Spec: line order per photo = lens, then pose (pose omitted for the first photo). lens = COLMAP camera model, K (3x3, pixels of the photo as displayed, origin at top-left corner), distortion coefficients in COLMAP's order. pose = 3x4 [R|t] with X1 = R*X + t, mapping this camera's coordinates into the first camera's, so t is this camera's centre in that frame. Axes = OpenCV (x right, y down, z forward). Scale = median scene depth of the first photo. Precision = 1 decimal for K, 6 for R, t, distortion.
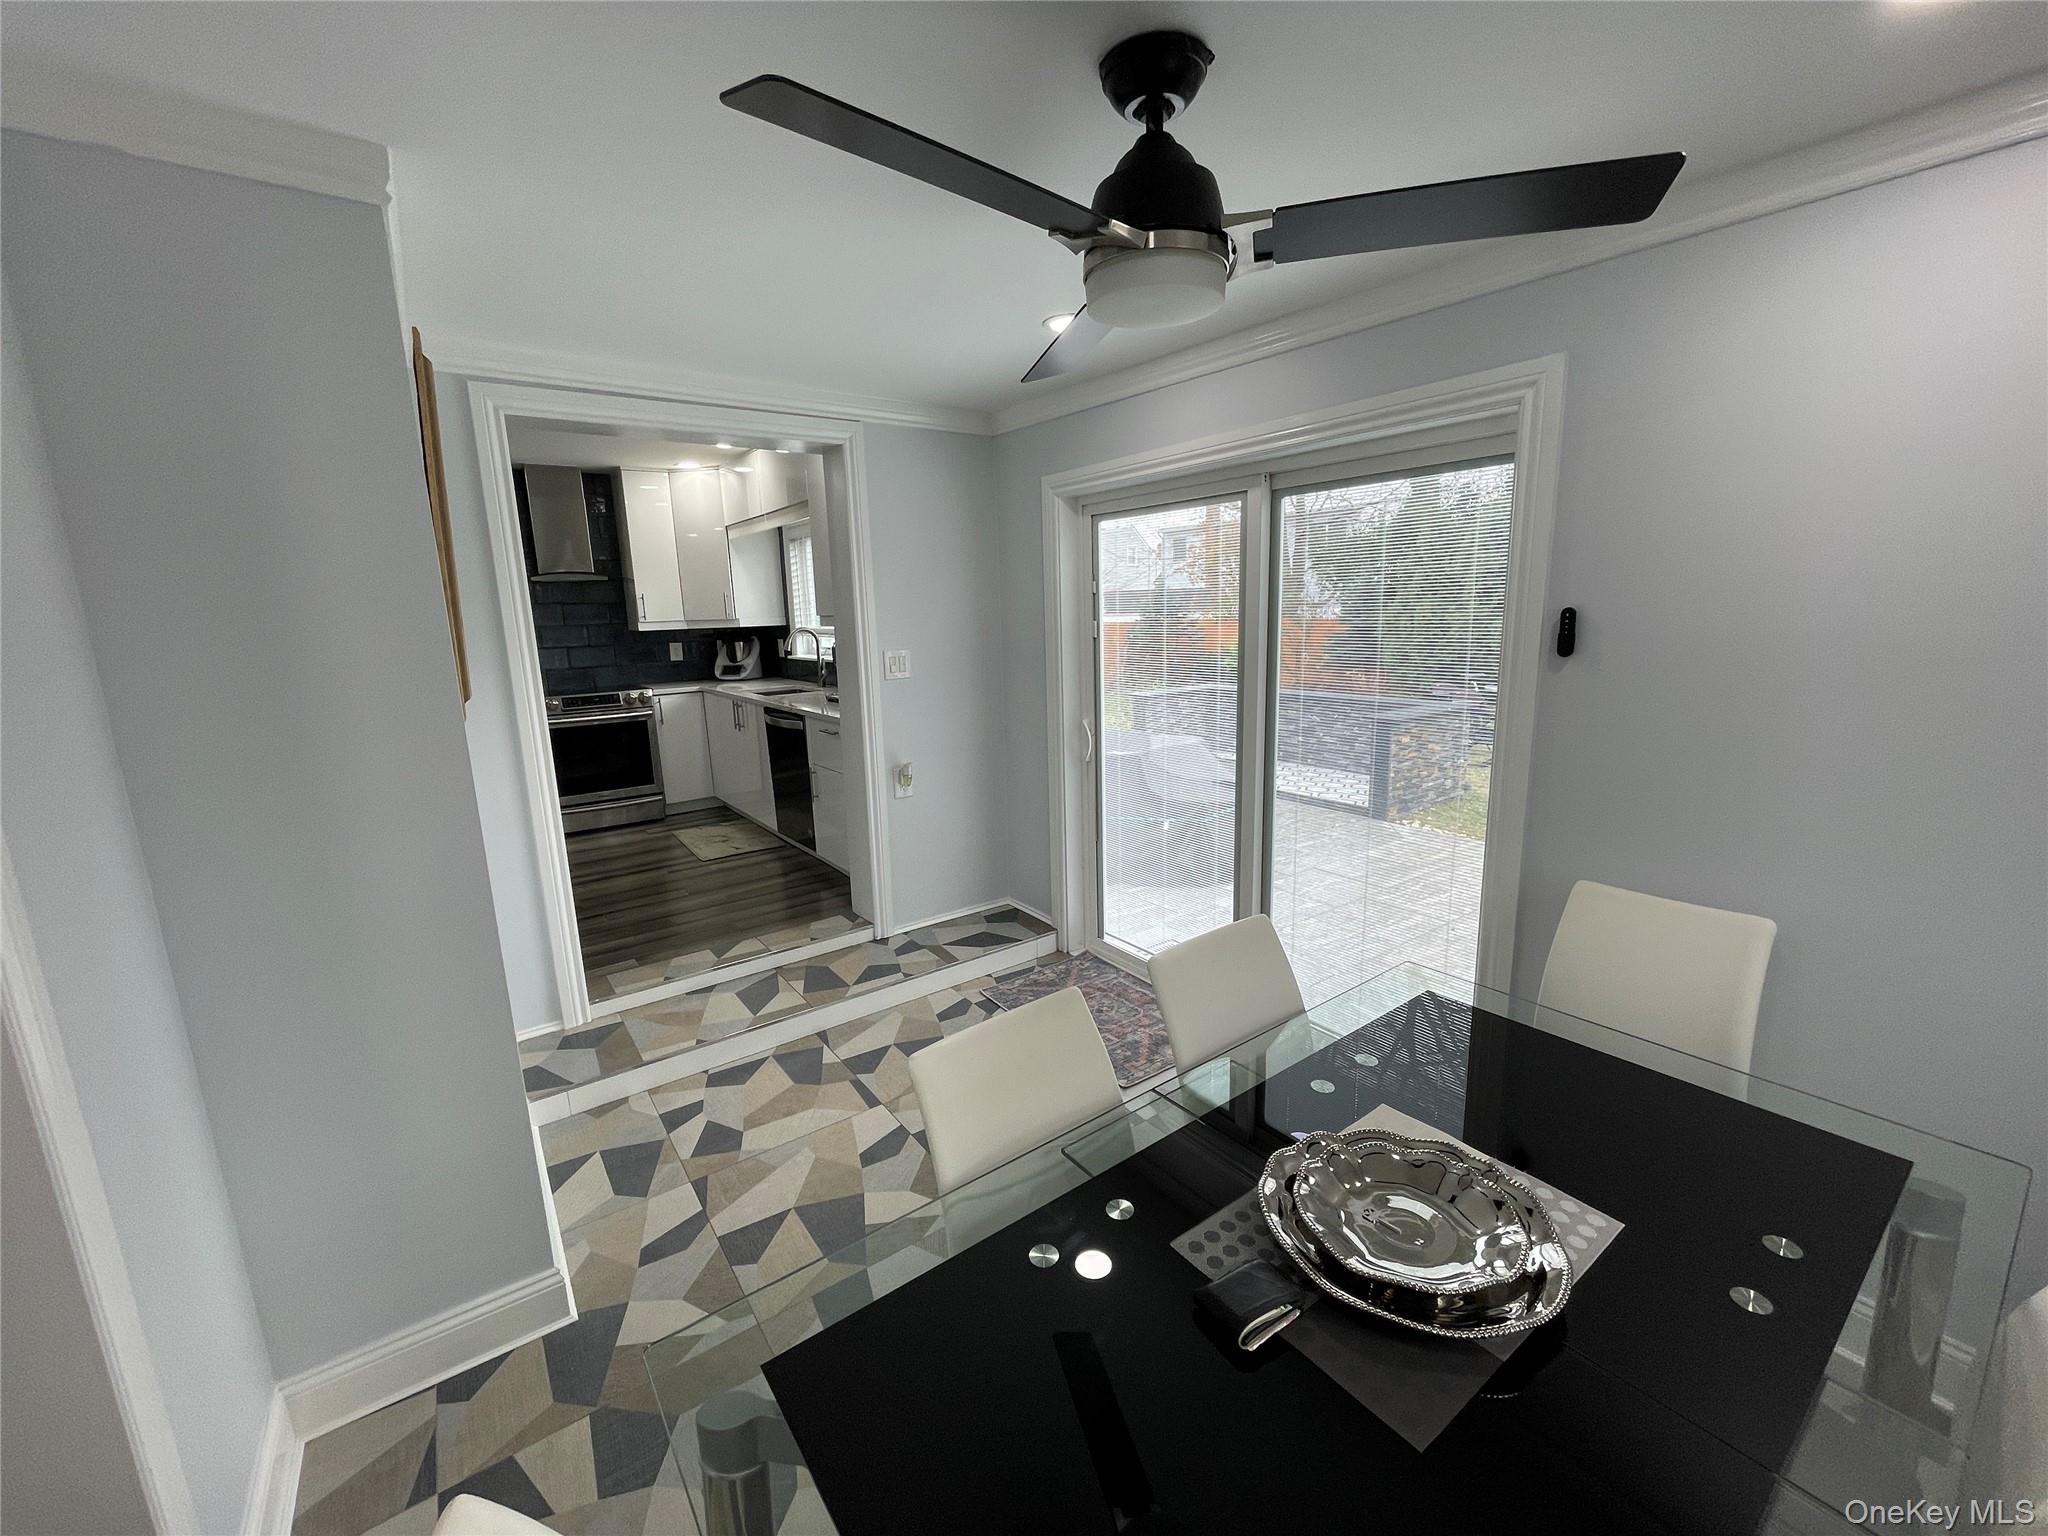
lens RADIAL K [[822.6, 0, 1027.3], [0, 822.6, 762.7], [0, 0, 1]] dist [-0.003436, -0.000228]
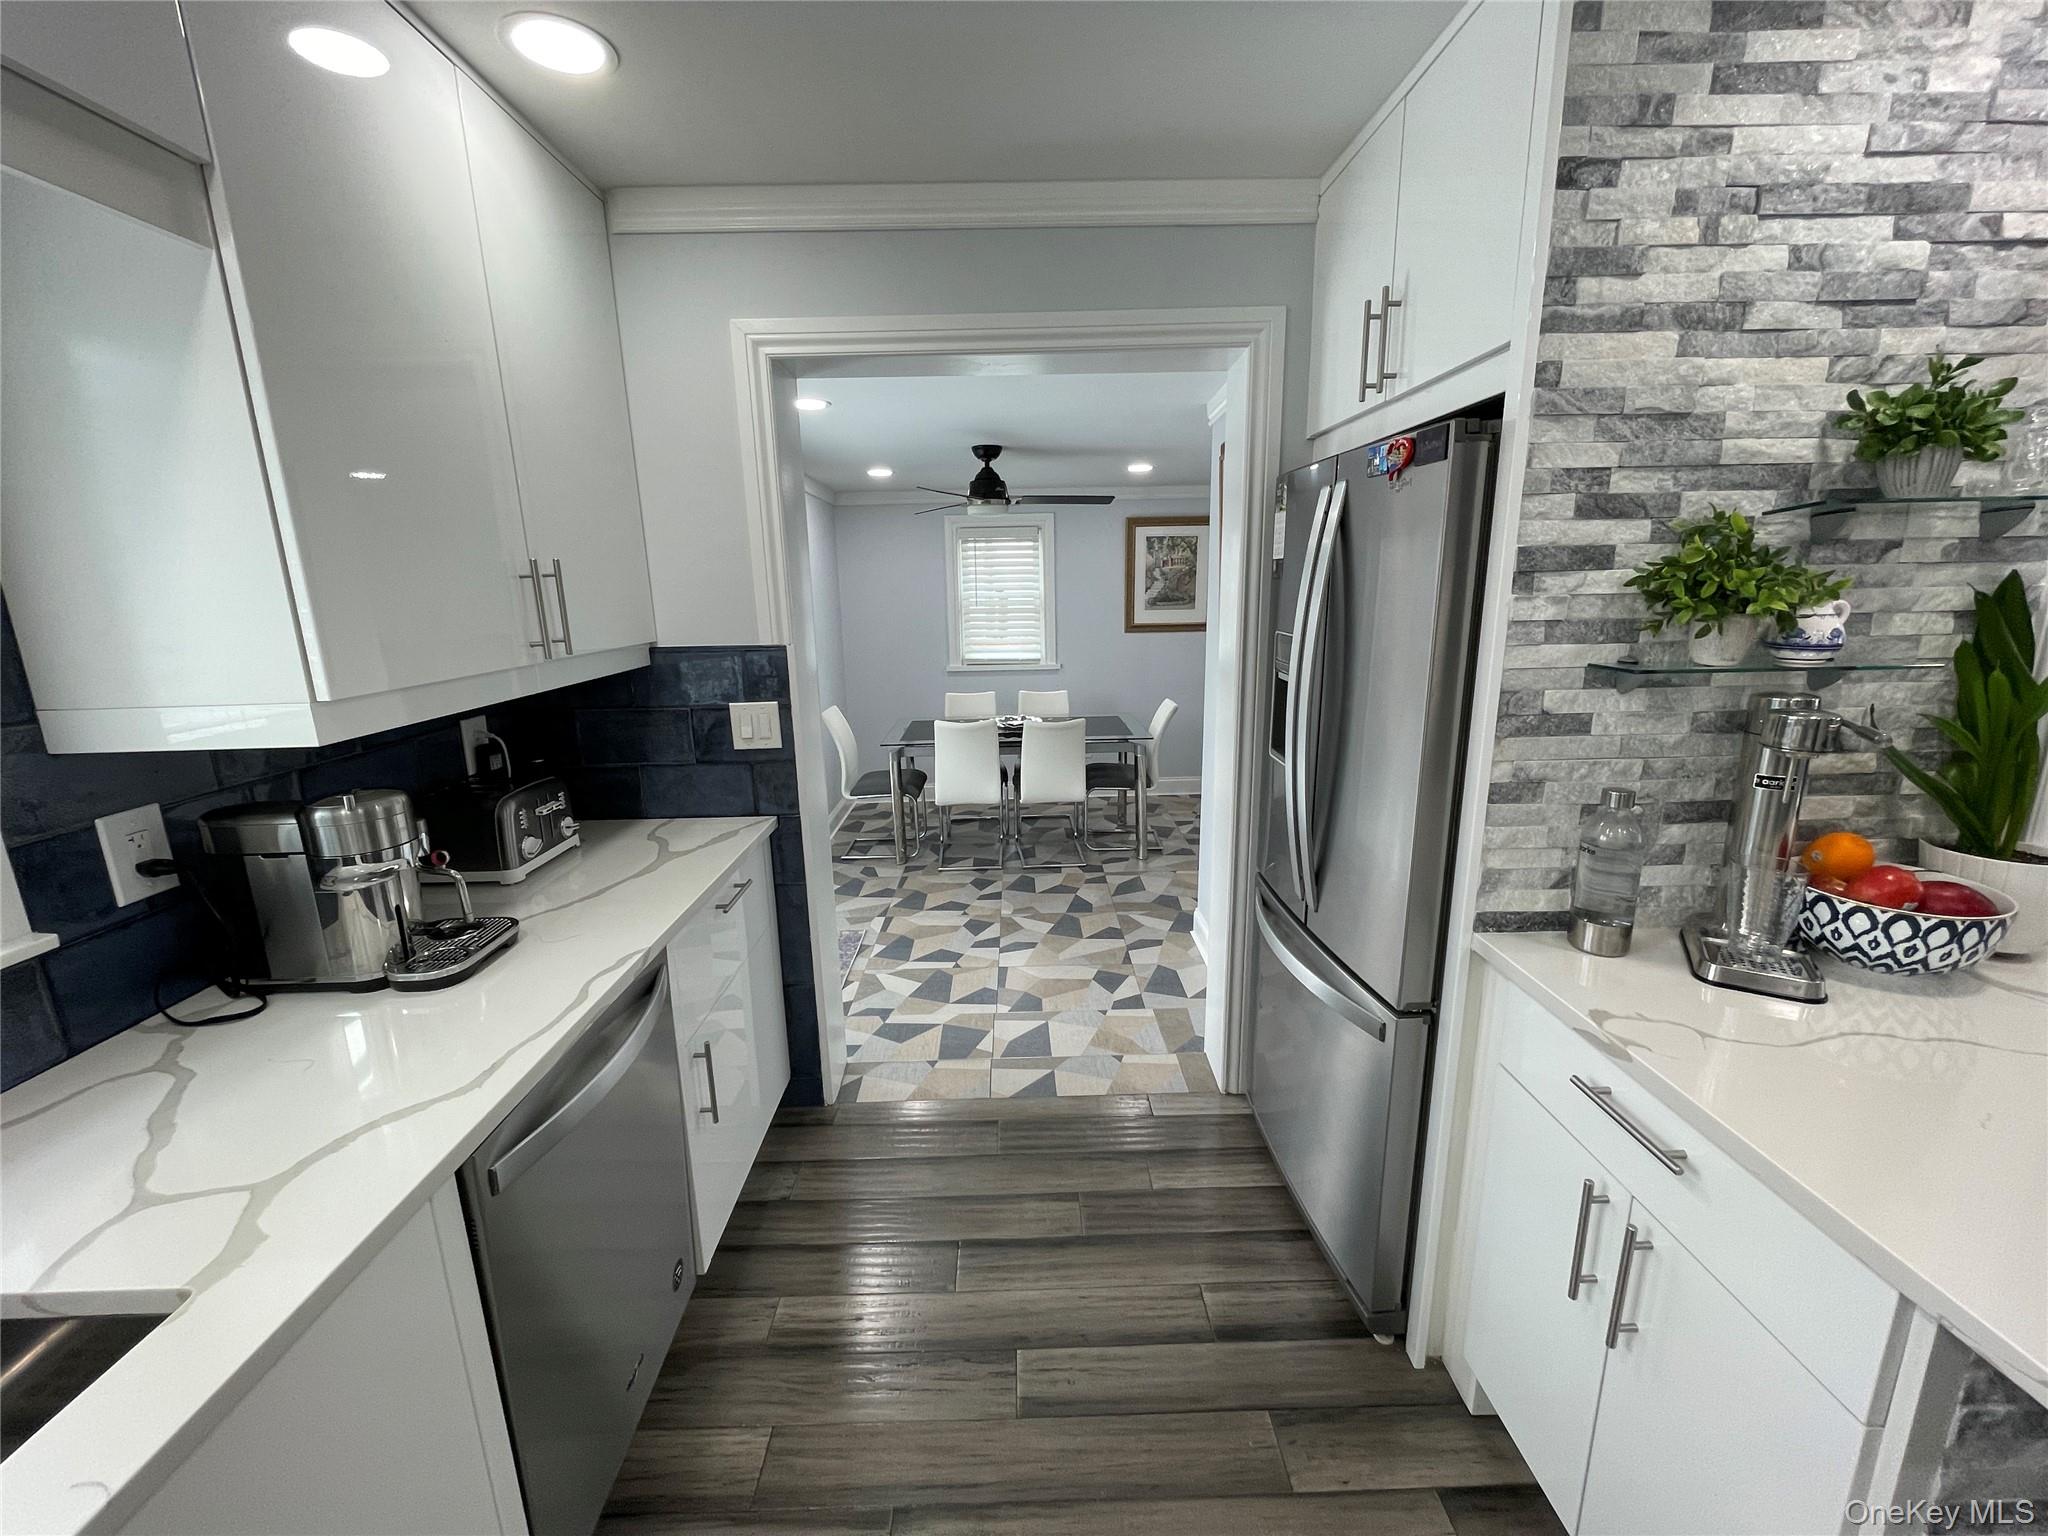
lens RADIAL K [[822.6, 0, 1027.3], [0, 822.6, 762.7], [0, 0, 1]] dist [-0.003436, -0.000228]
pose [[-0.816898, -0.080699, 0.571109, -0.455925], [0.152510, 0.924702, 0.348808, -0.175031], [-0.556254, 0.372040, -0.743080, 0.874819]]
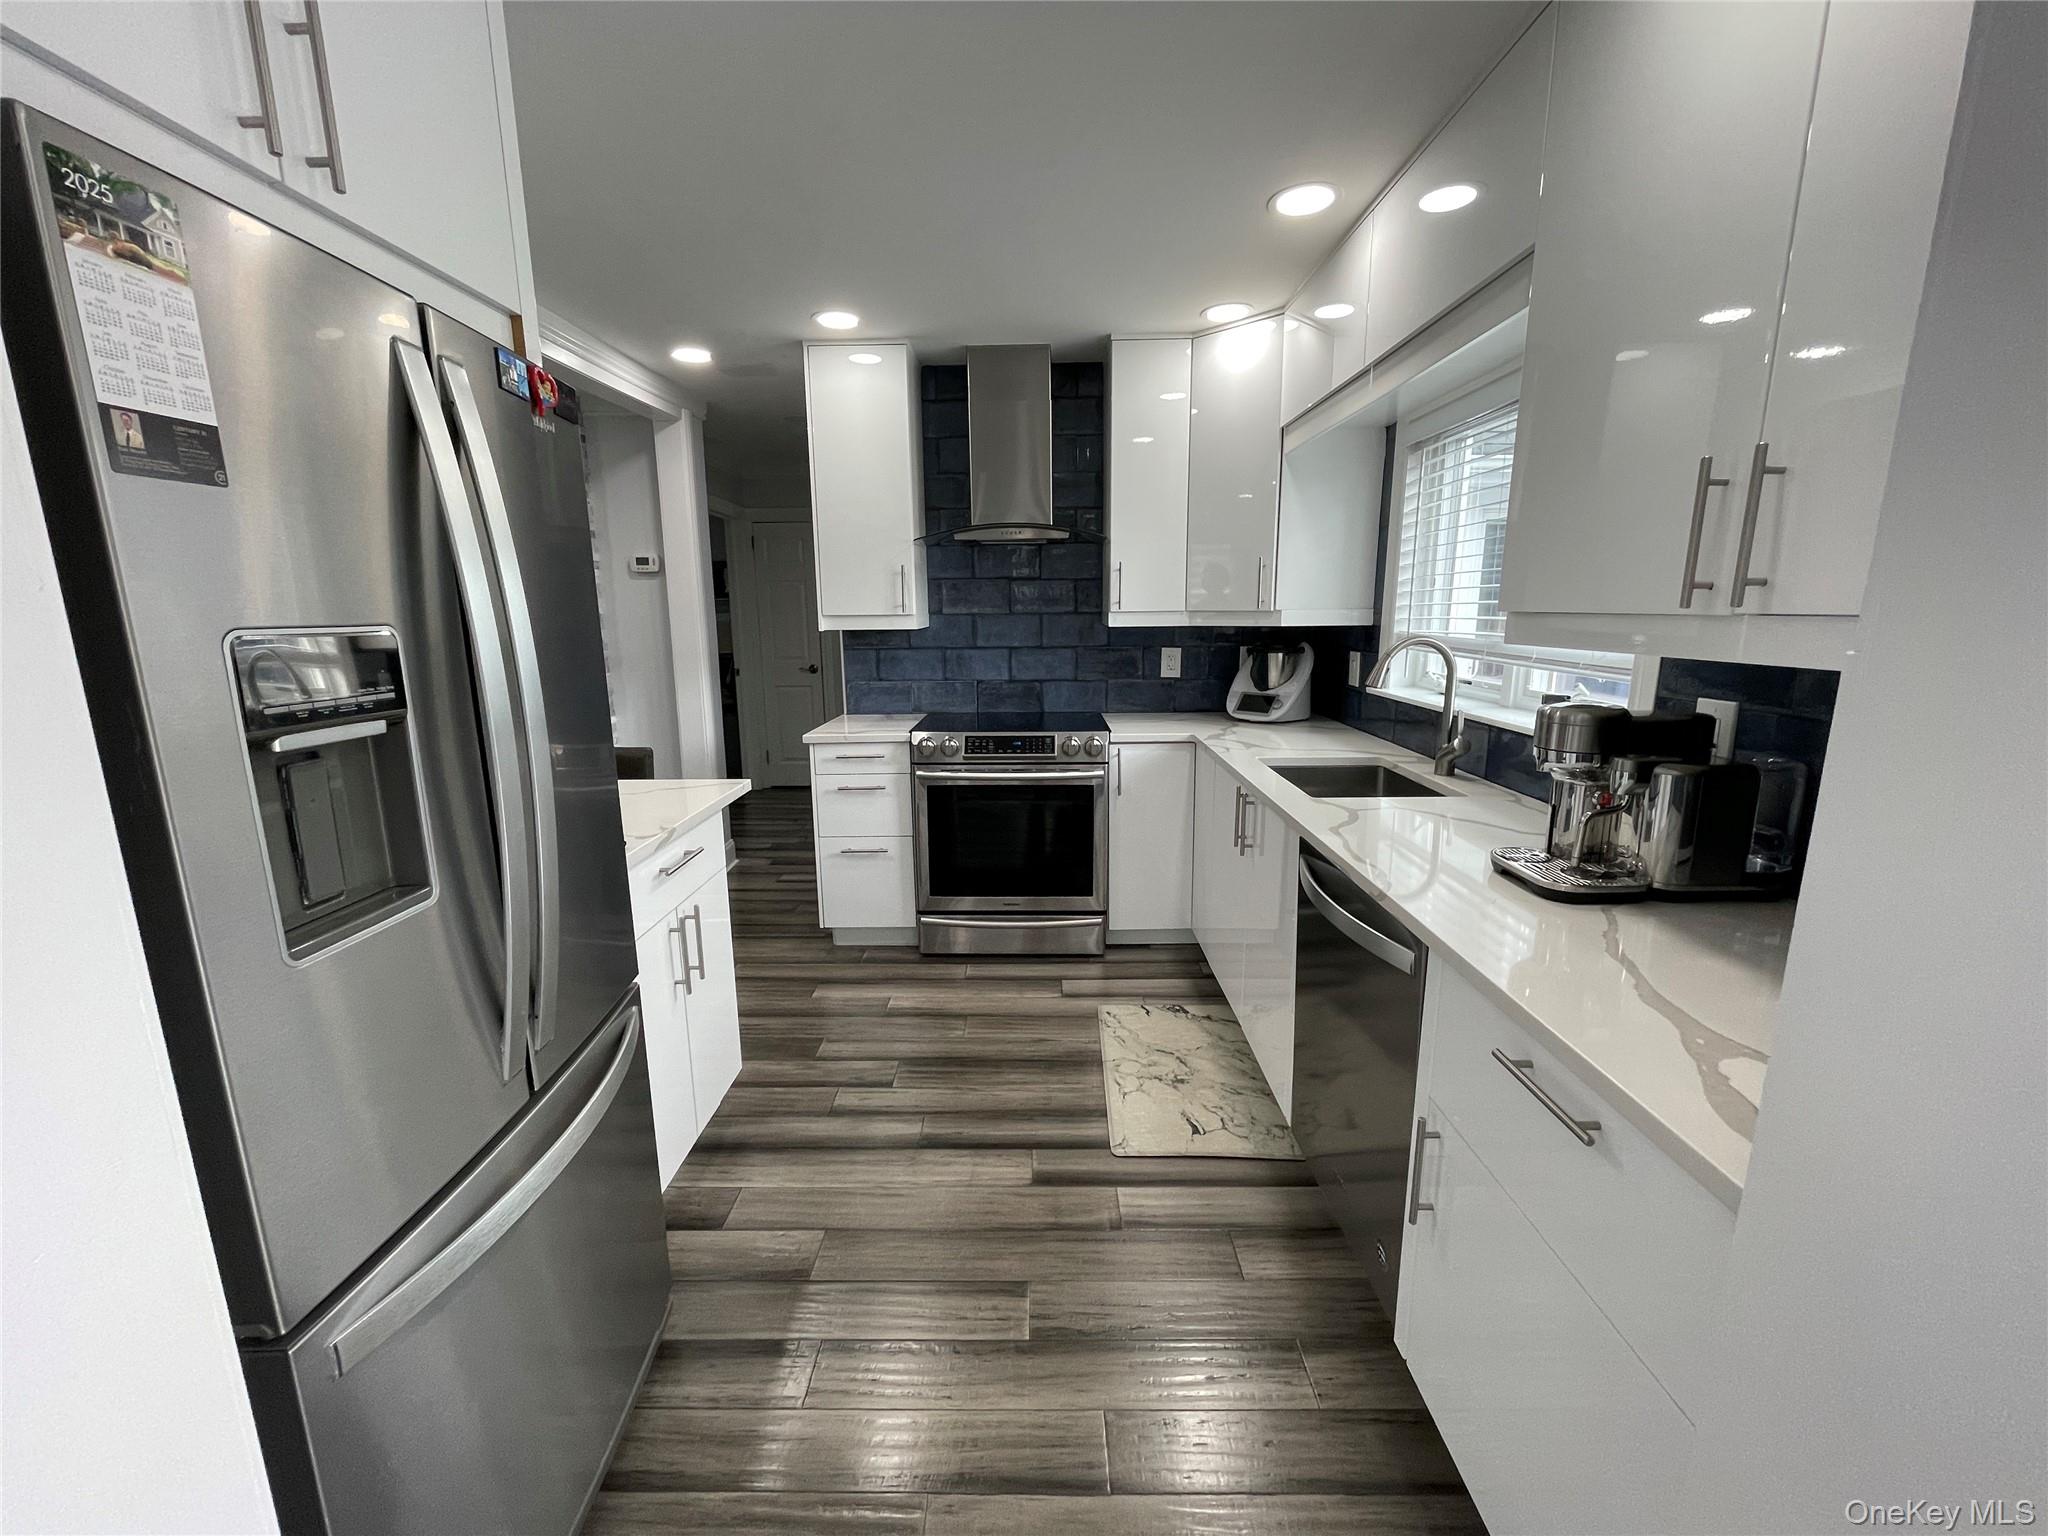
lens RADIAL K [[828.4, 0, 1019.1], [0, 828.4, 764.7], [0, 0, 1]] dist [0.000227, -0.000098]
pose [[0.795128, 0.137142, -0.590731, -0.166606], [-0.127864, 0.990109, 0.057755, -0.091134], [0.592808, 0.029611, 0.804799, 0.503296]]
